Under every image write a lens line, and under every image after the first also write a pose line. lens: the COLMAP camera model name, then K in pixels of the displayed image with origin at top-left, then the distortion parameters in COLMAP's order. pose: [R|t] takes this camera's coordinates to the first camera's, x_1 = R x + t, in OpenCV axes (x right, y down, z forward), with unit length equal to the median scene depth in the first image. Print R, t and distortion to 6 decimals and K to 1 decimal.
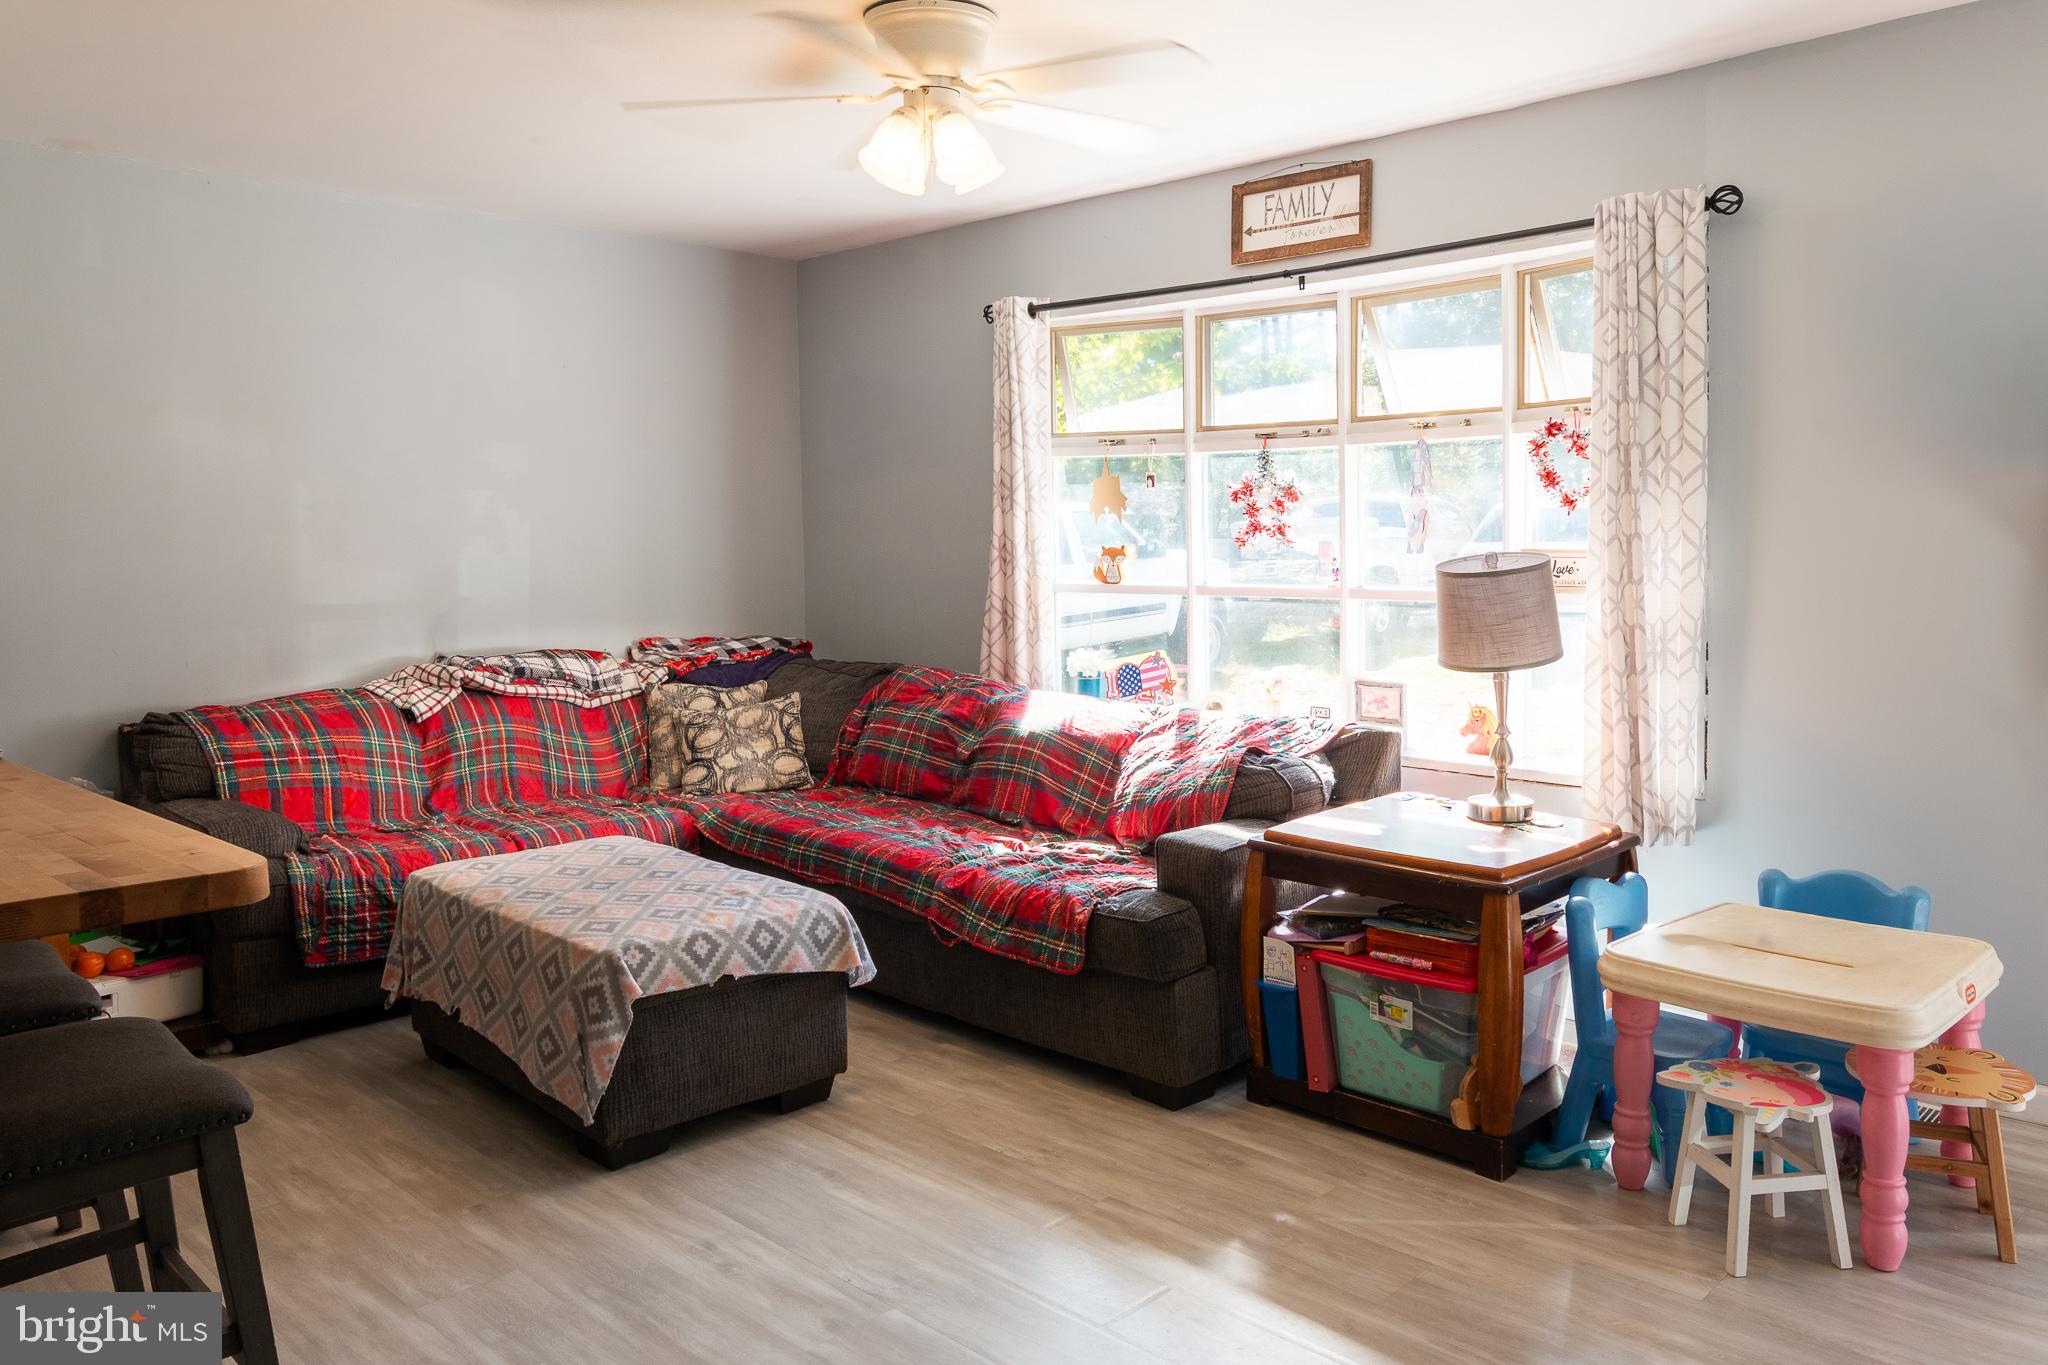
lens RADIAL K [[1510.8, 0, 1035.8], [0, 1510.8, 622.1], [0, 0, 1]] dist [-0.002797, 0.000990]
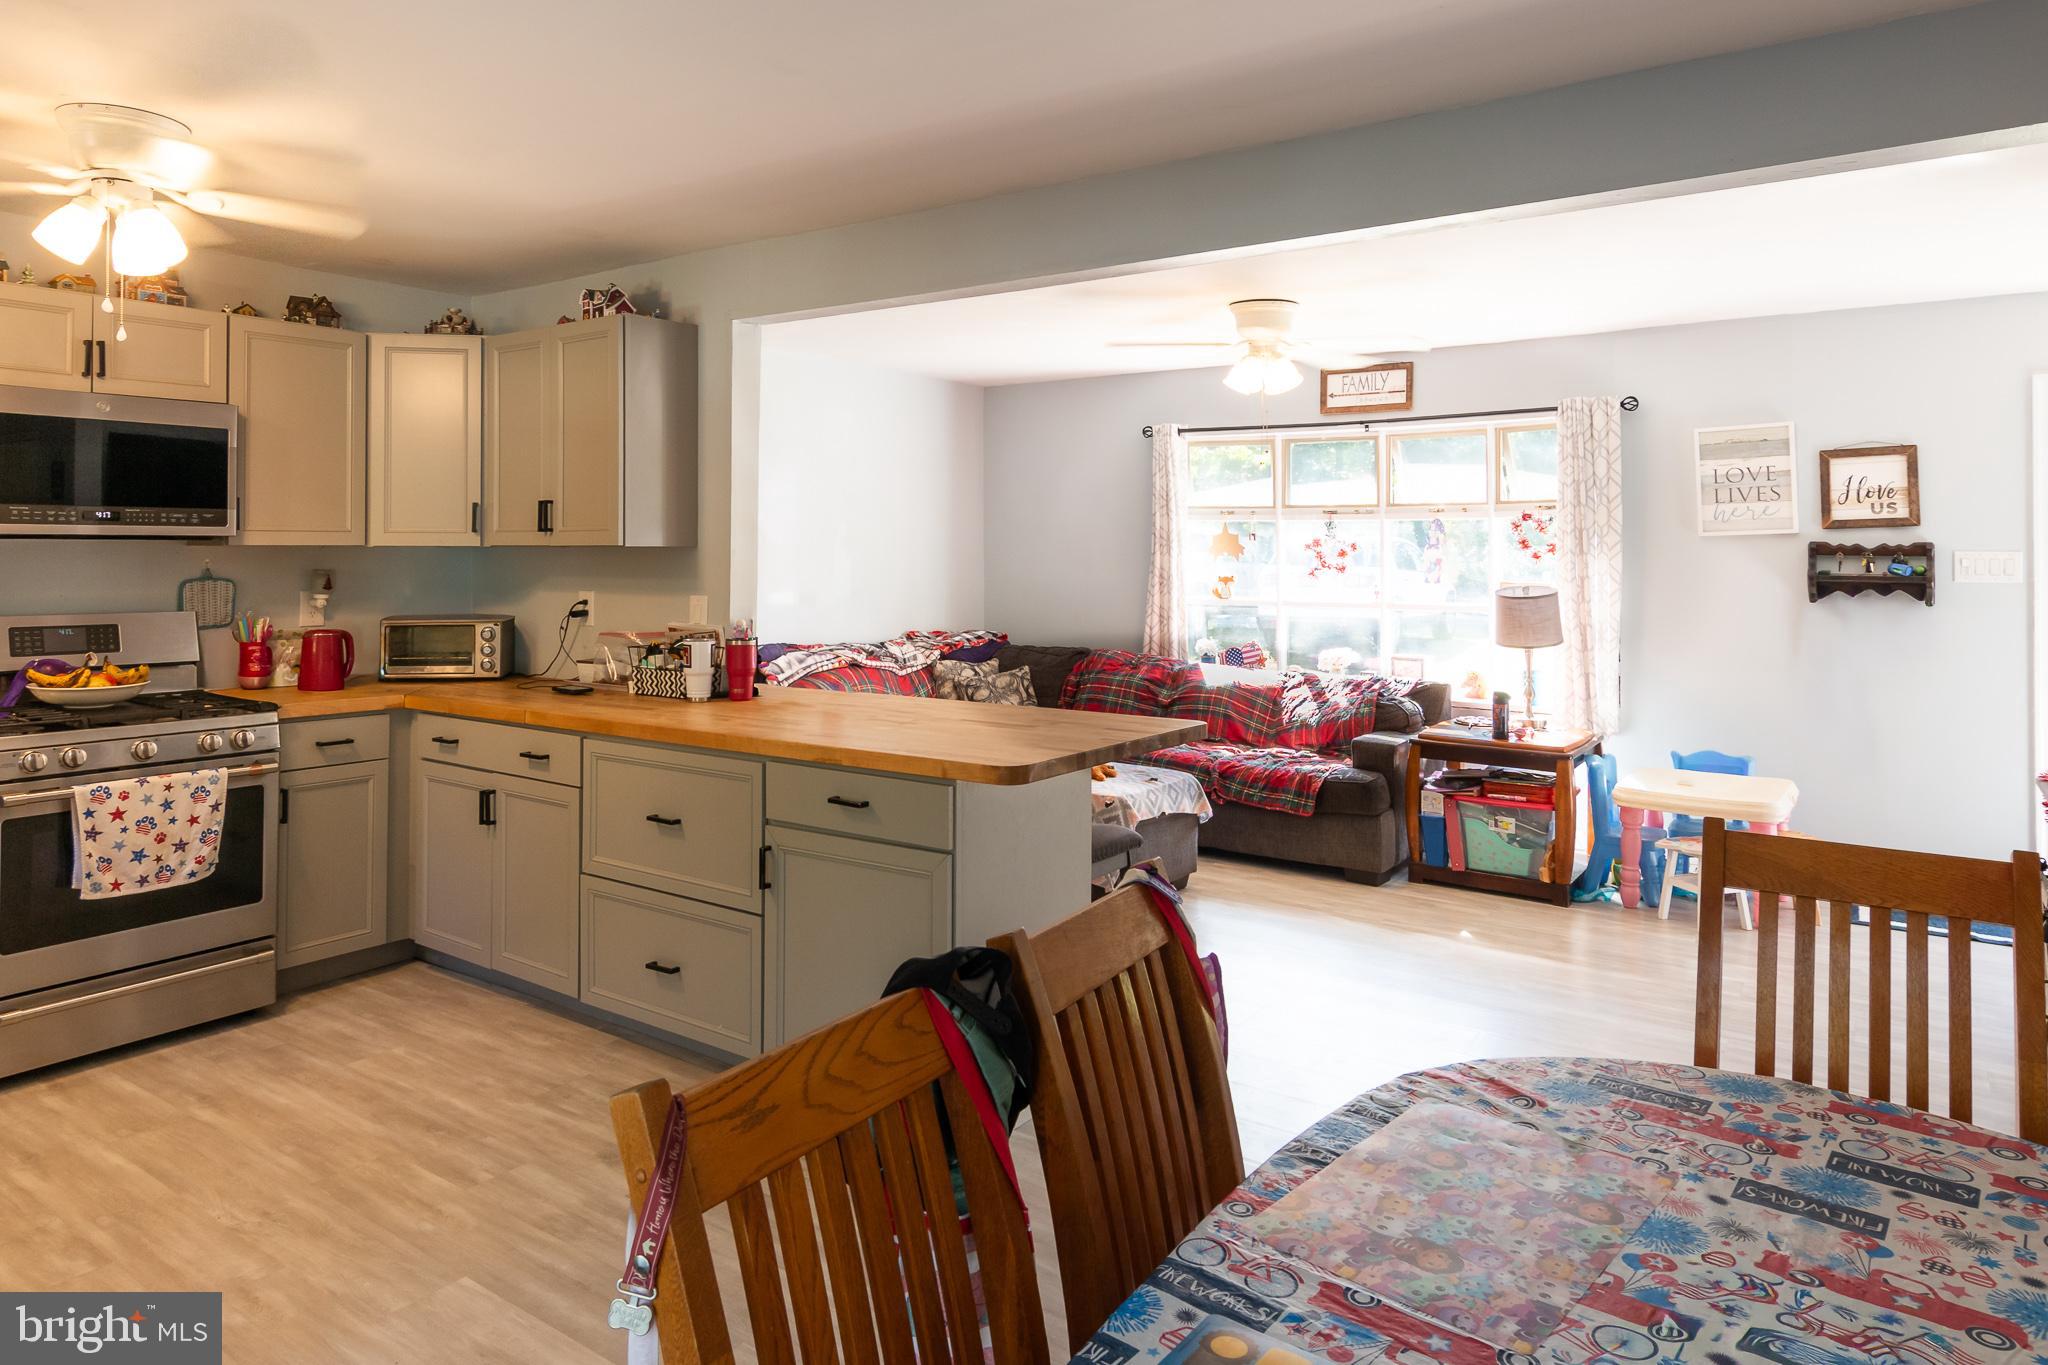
lens RADIAL K [[1239.0, 0, 1023.5], [0, 1239.0, 548.8], [0, 0, 1]] dist [0.003469, 0.001805]
pose [[0.989336, 0.013035, 0.145065, -0.470733], [-0.004264, 0.998152, -0.060610, 0.003908], [-0.145587, 0.059345, 0.987564, -0.386048]]
